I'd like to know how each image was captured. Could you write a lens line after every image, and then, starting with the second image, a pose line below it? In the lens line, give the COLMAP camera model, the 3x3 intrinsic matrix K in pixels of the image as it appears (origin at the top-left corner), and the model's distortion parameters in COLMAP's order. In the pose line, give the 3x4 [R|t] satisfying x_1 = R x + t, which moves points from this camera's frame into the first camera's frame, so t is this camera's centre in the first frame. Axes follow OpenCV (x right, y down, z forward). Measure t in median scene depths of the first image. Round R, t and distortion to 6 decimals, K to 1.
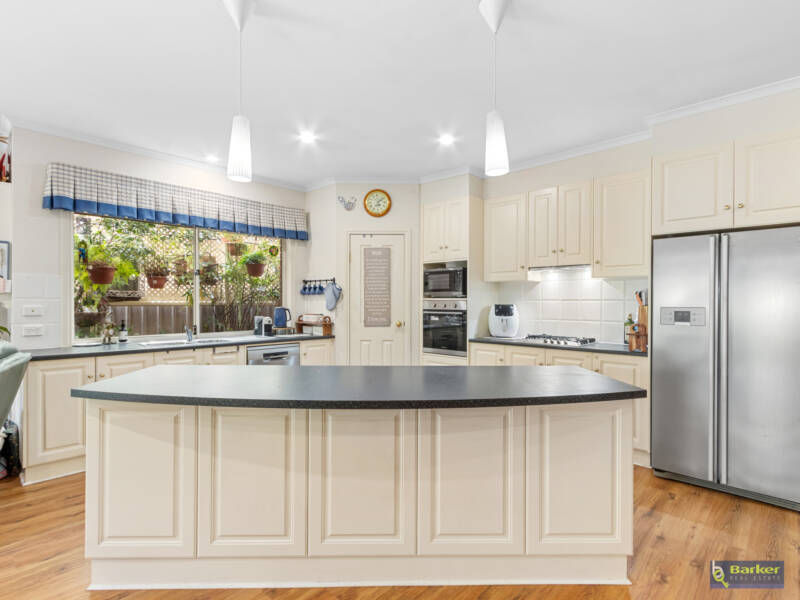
lens RADIAL K [[404.1, 0, 400.0], [0, 404.1, 300.0], [0, 0, 1]] dist [-0.002666, -0.000723]
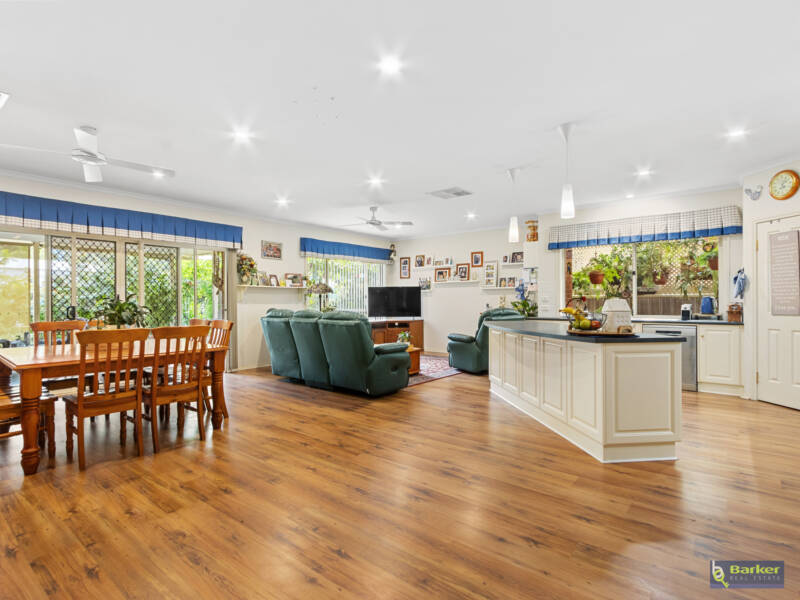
lens RADIAL K [[404.1, 0, 400.0], [0, 404.1, 300.0], [0, 0, 1]] dist [-0.002666, -0.000723]
pose [[0.077249, -0.002859, -0.997008, 0.815061], [0.004275, 0.999988, -0.002536, 0.027686], [0.997003, -0.004066, 0.077260, 0.031631]]
